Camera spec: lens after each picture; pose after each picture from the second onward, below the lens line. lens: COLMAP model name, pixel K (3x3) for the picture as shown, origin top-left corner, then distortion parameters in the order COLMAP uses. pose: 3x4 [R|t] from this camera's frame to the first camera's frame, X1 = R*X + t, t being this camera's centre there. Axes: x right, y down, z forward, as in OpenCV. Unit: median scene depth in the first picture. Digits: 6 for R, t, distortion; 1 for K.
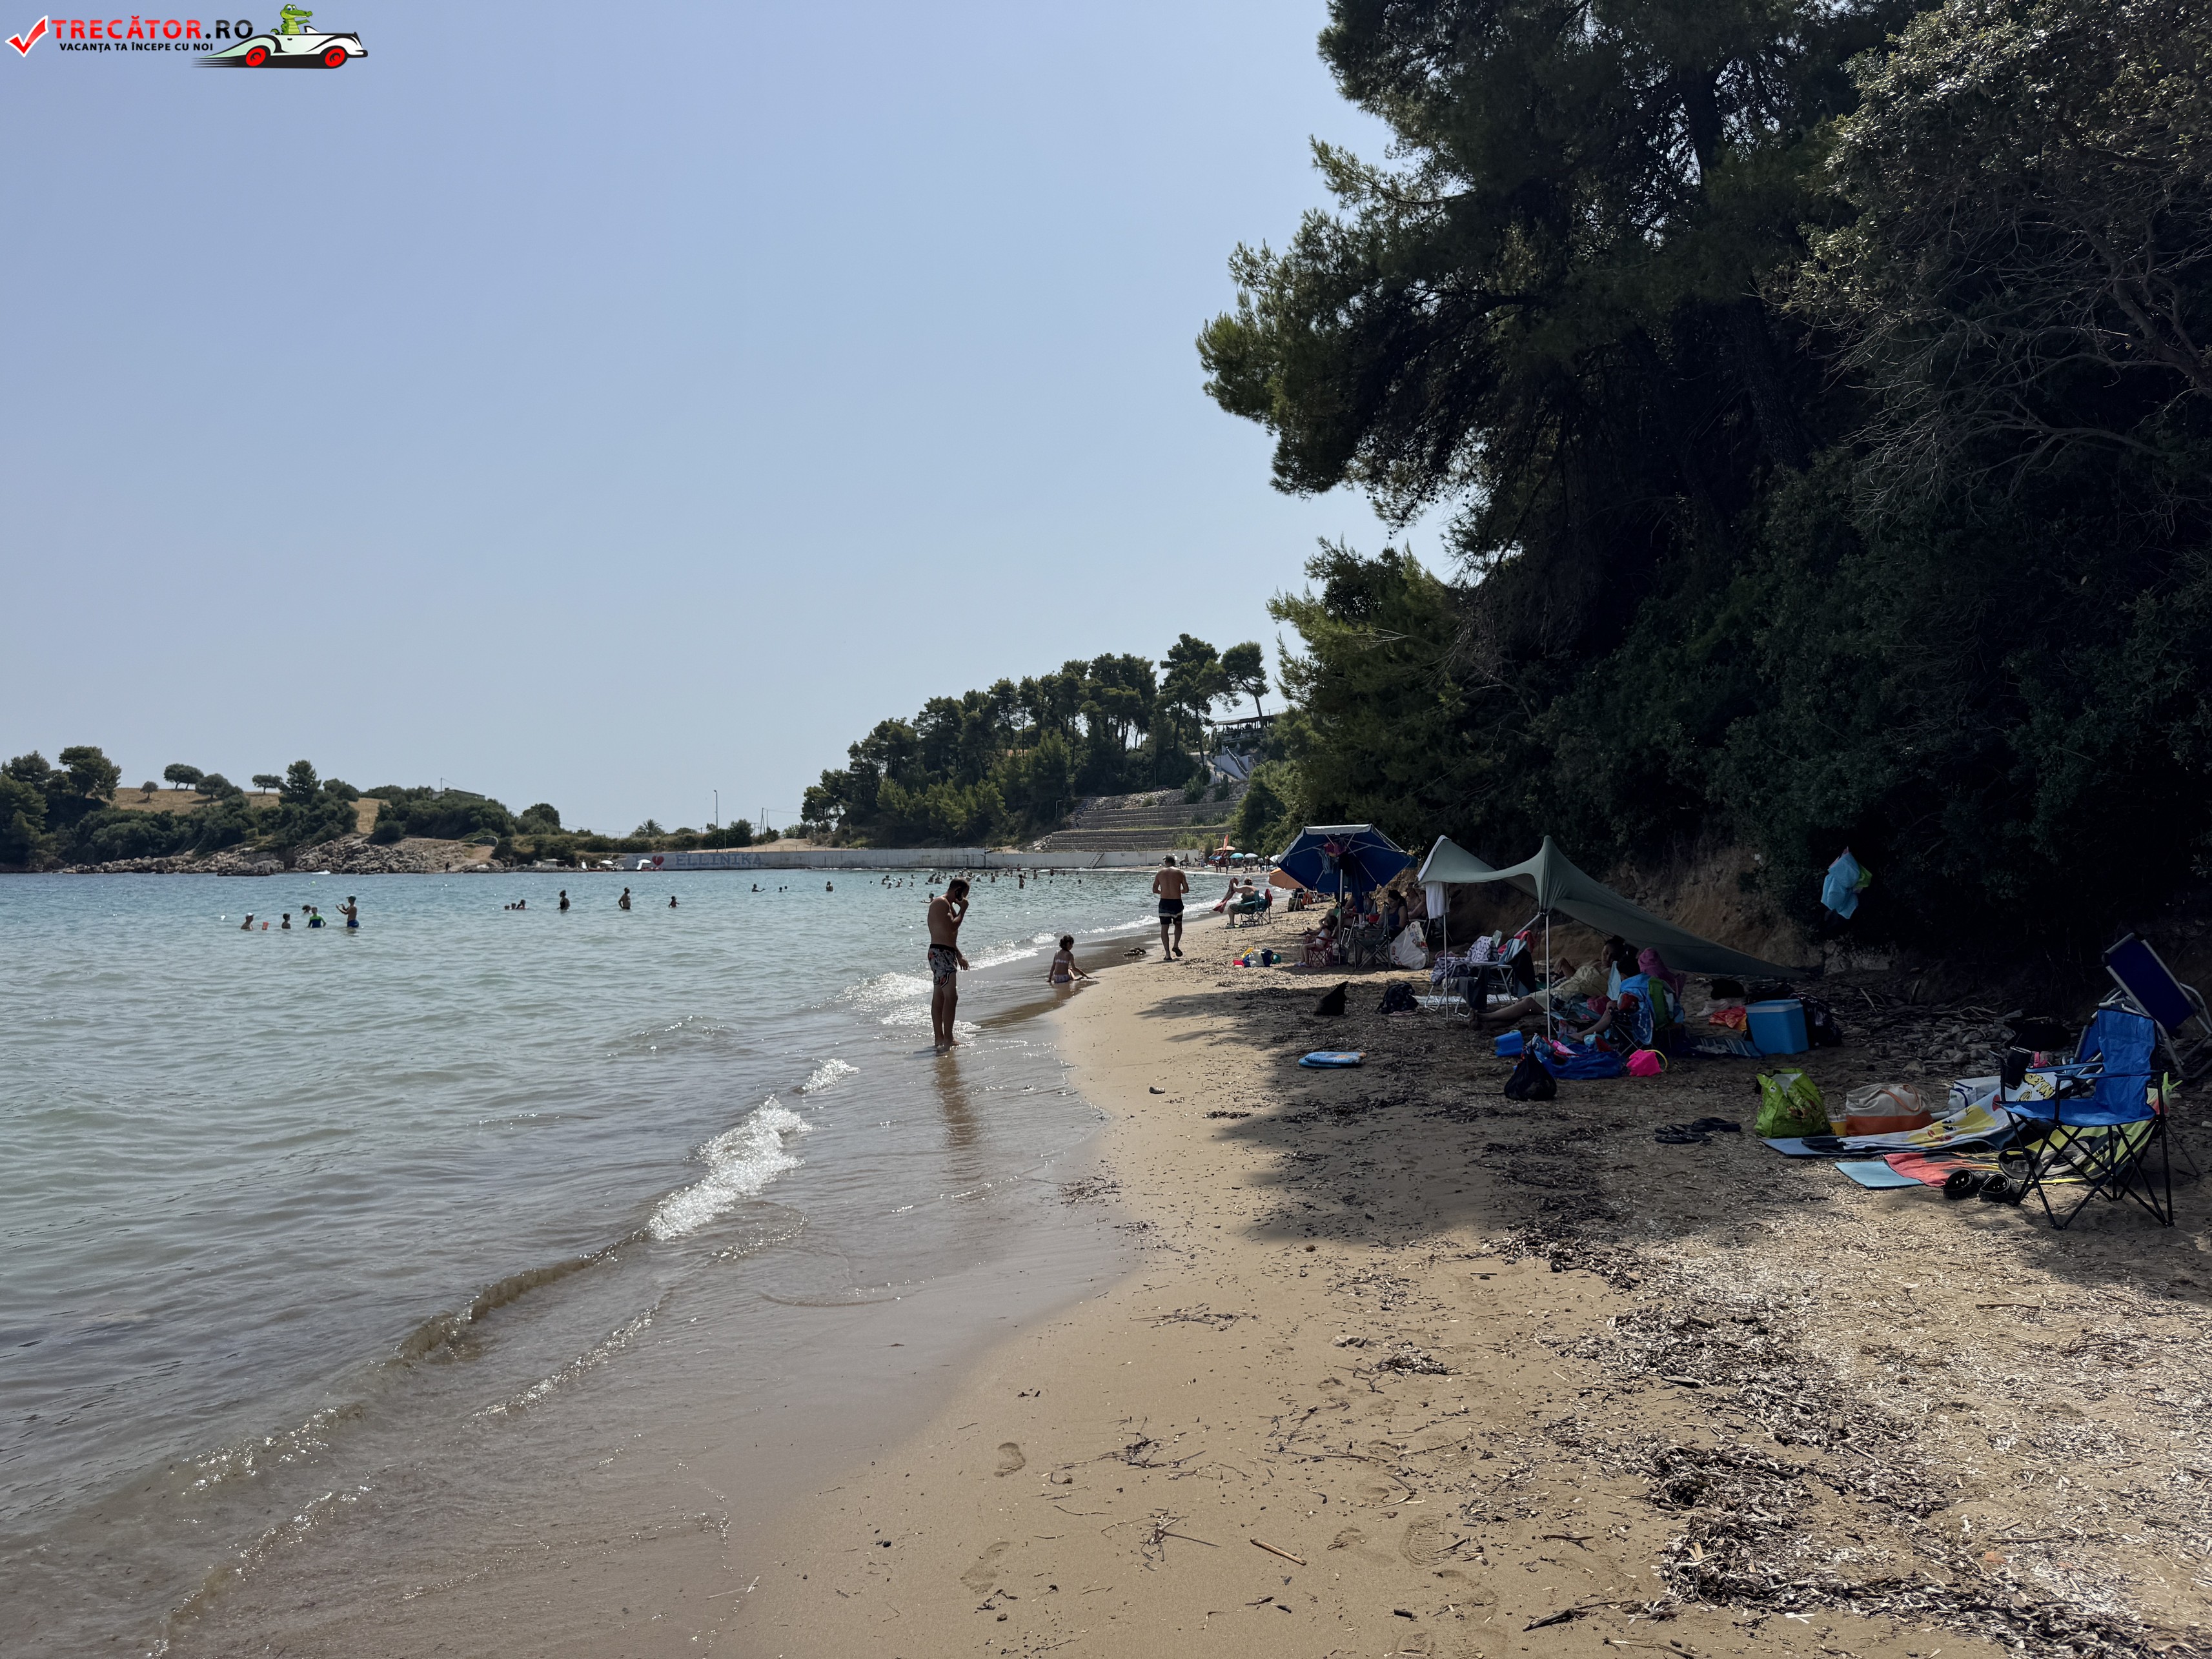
lens RADIAL K [[1580.3, 0, 1106.0], [0, 1580.3, 829.5], [0, 0, 1]] dist [0.051455, -0.060054]
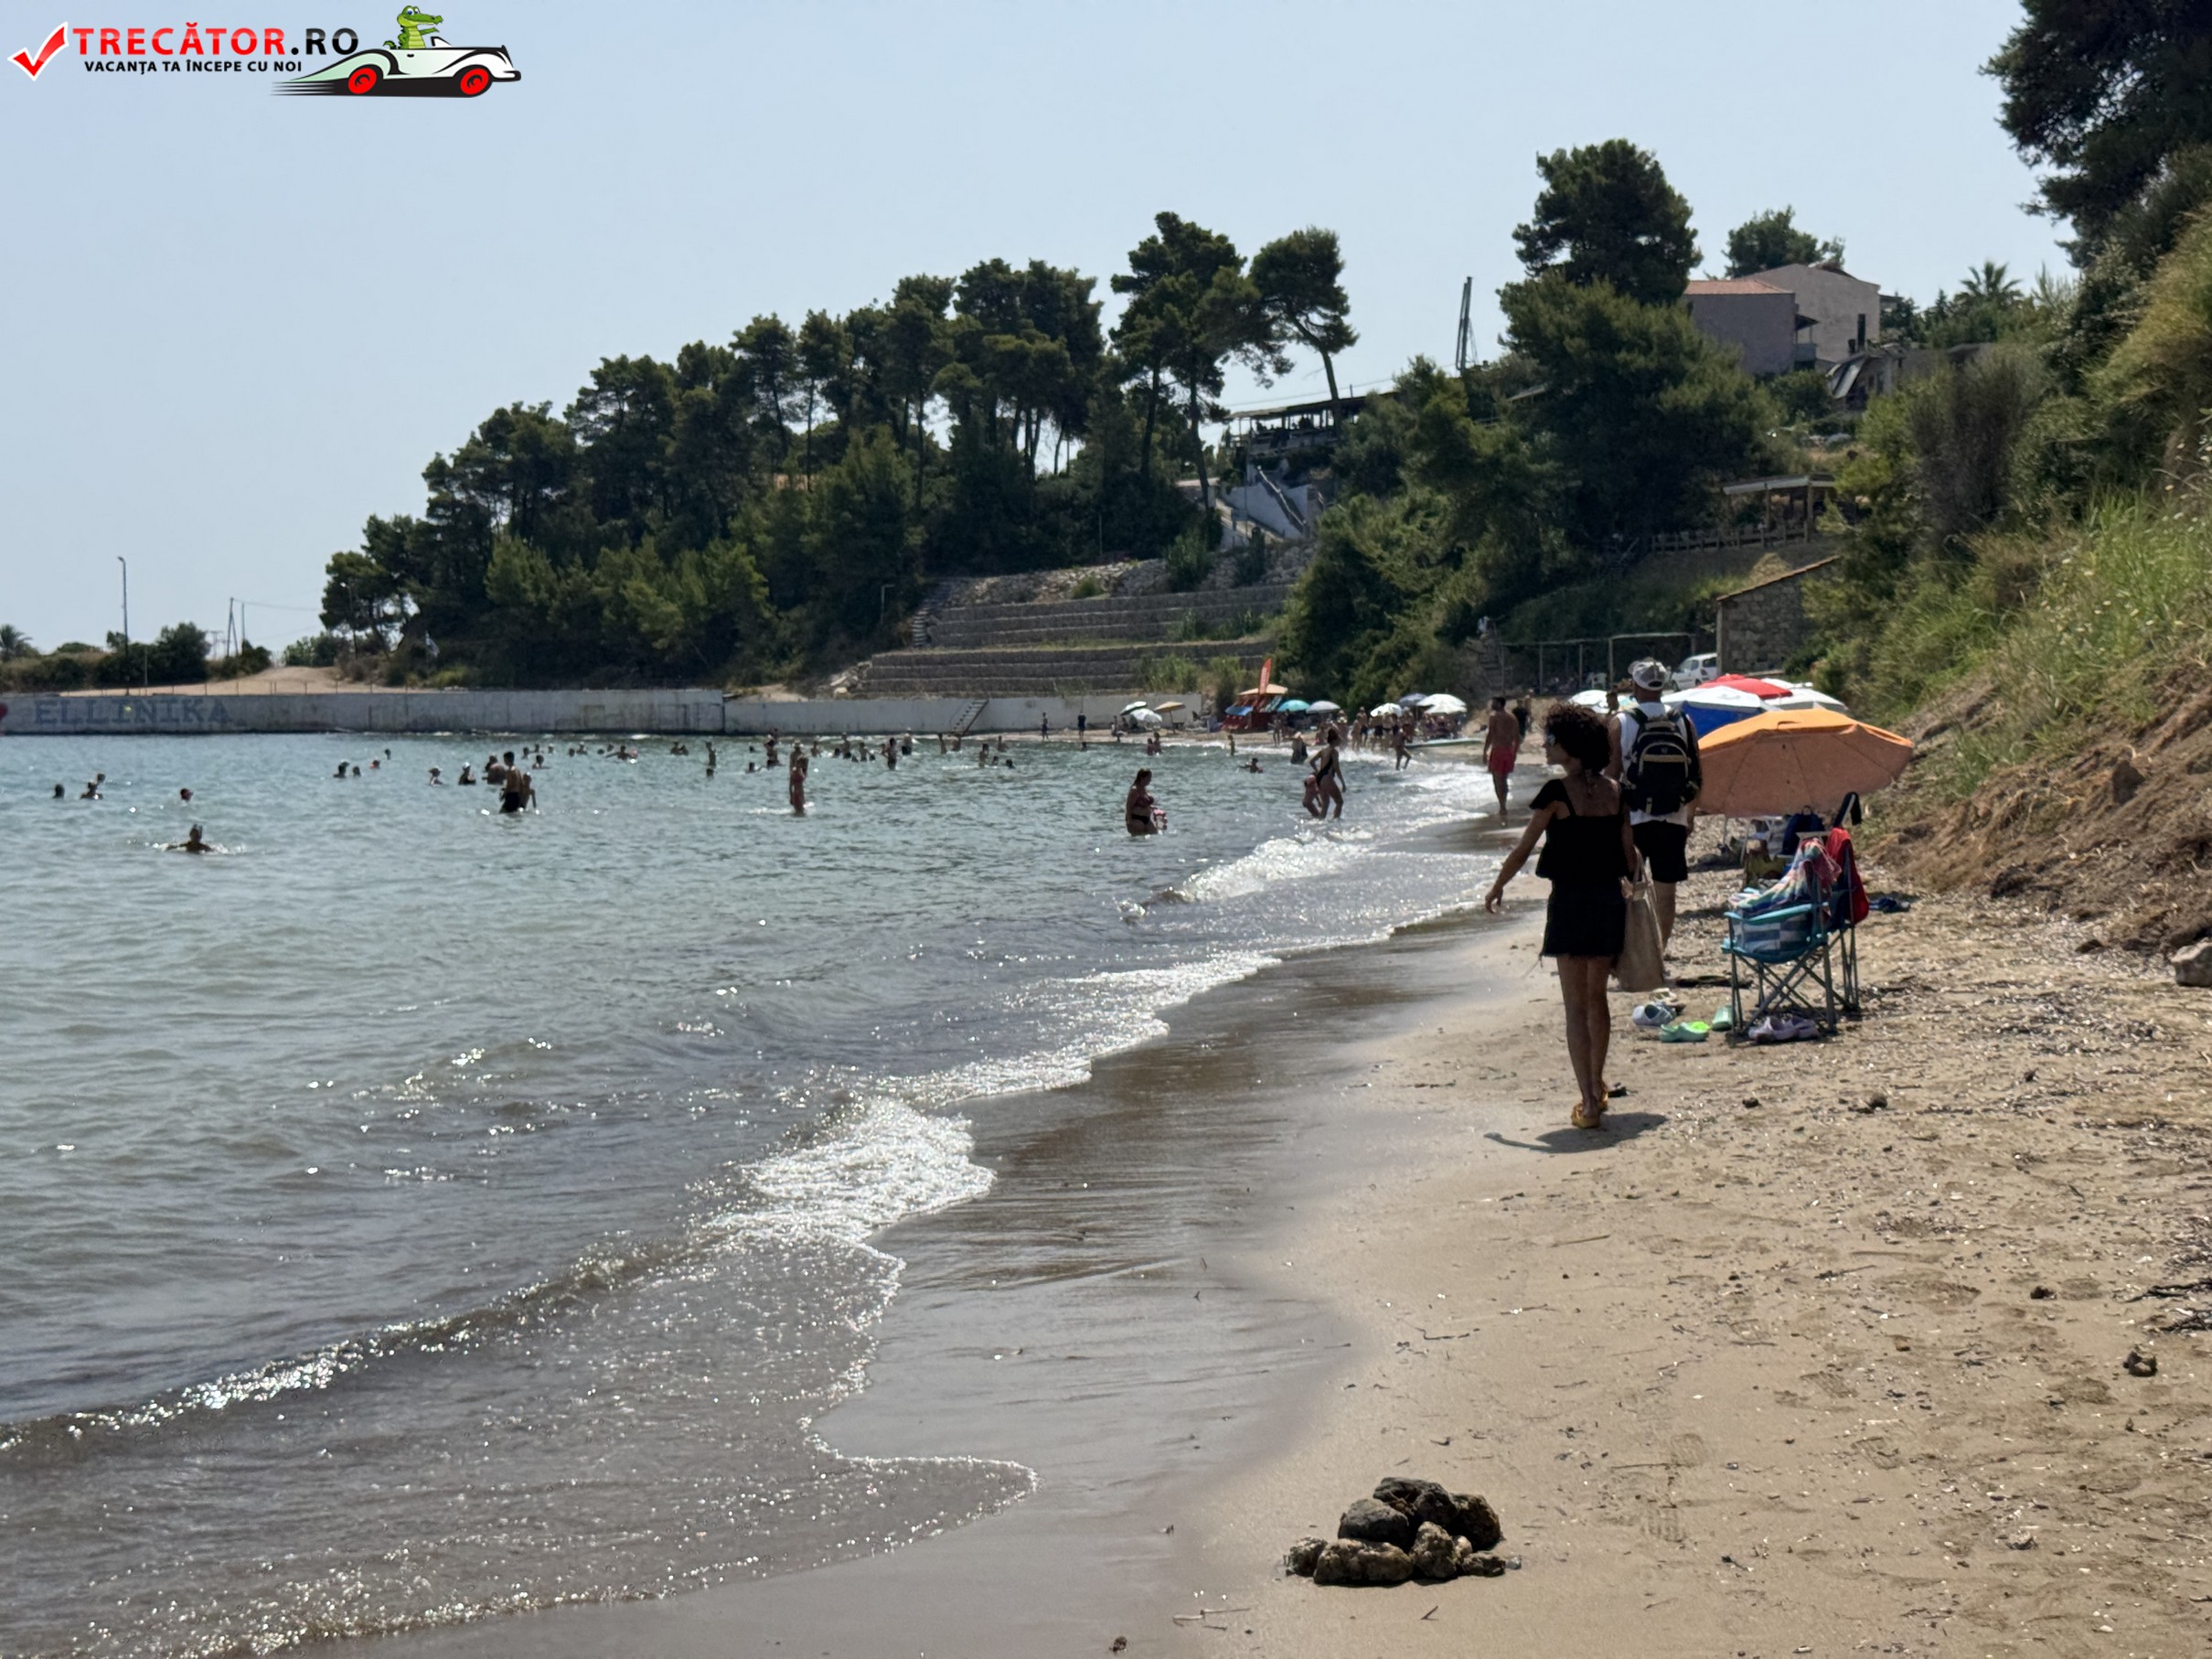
lens RADIAL K [[3129.4, 0, 1106.0], [0, 3129.4, 829.5], [0, 0, 1]] dist [0.139644, -0.138159]
pose [[0.999239, 0.001835, 0.038971, -0.002000], [-0.003962, 0.998502, 0.054571, 0.002348], [-0.038813, -0.054683, 0.997749, 0.090086]]
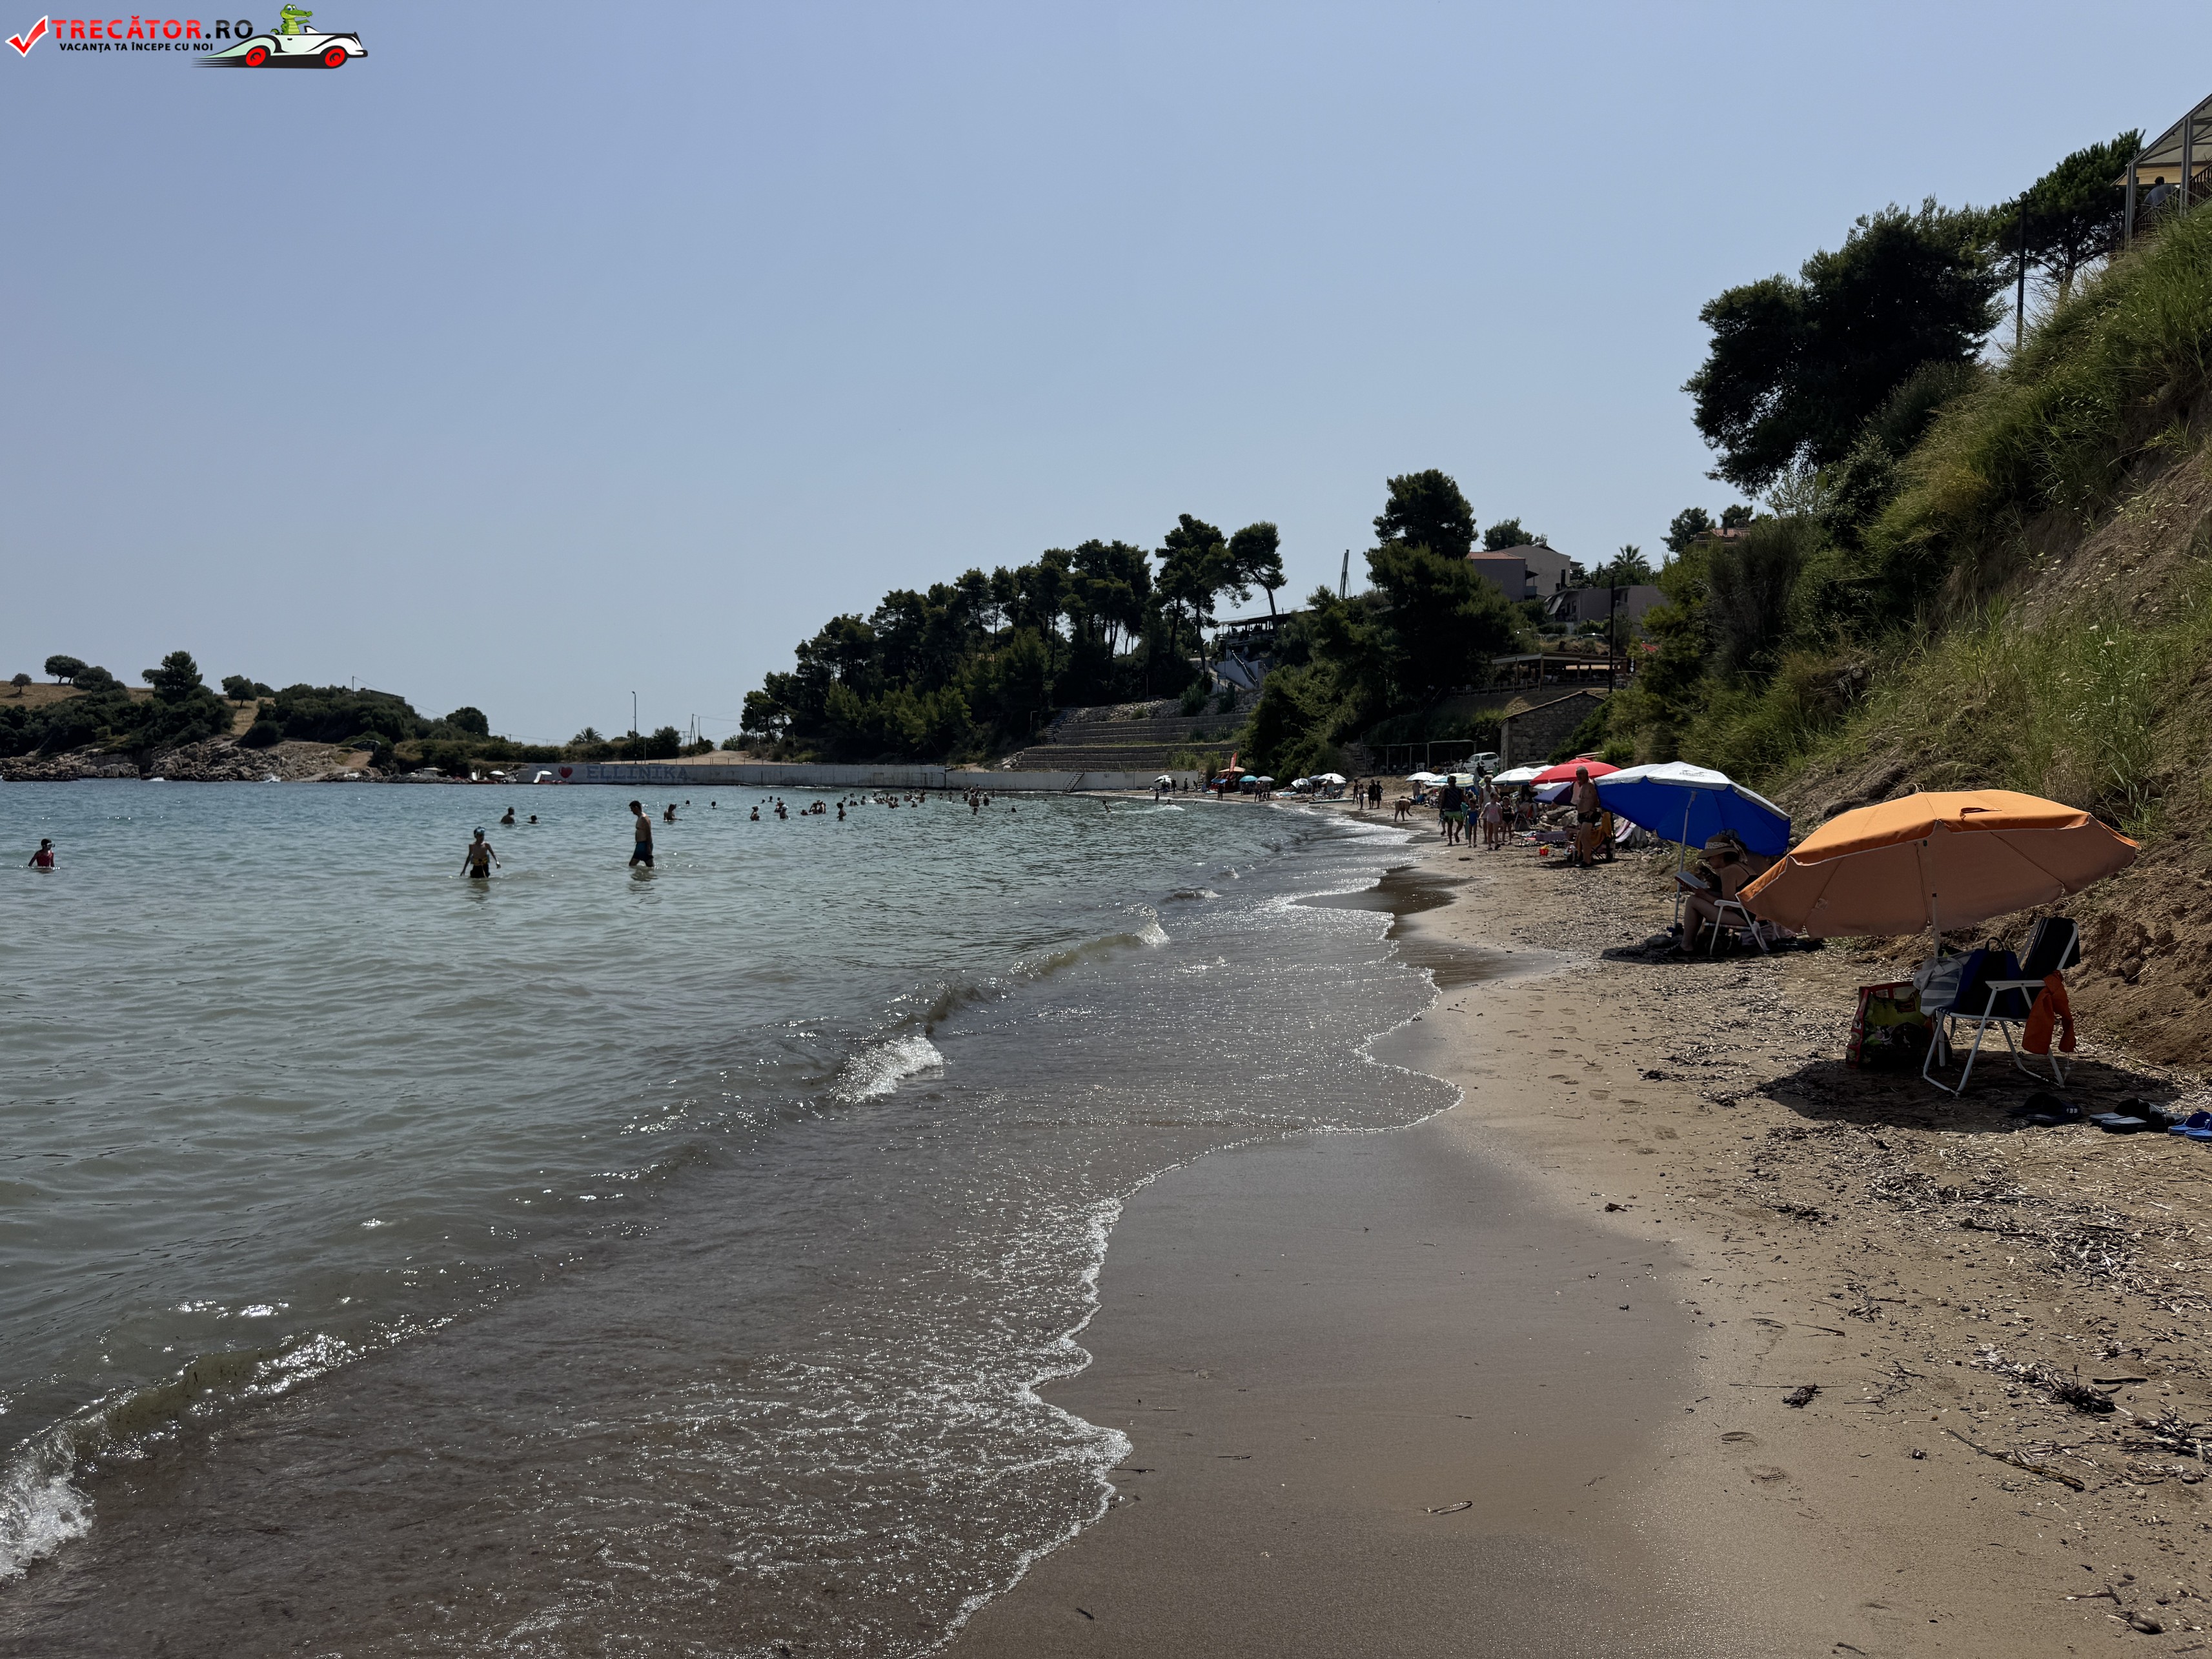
lens RADIAL K [[1539.9, 0, 1127.8], [0, 1539.9, 817.2], [0, 0, 1]] dist [0.158699, -0.337370]
pose [[0.999642, 0.018241, 0.019574, 0.005318], [-0.019035, 0.998972, 0.041150, 0.003450], [-0.018803, -0.041508, 0.998961, 0.155621]]
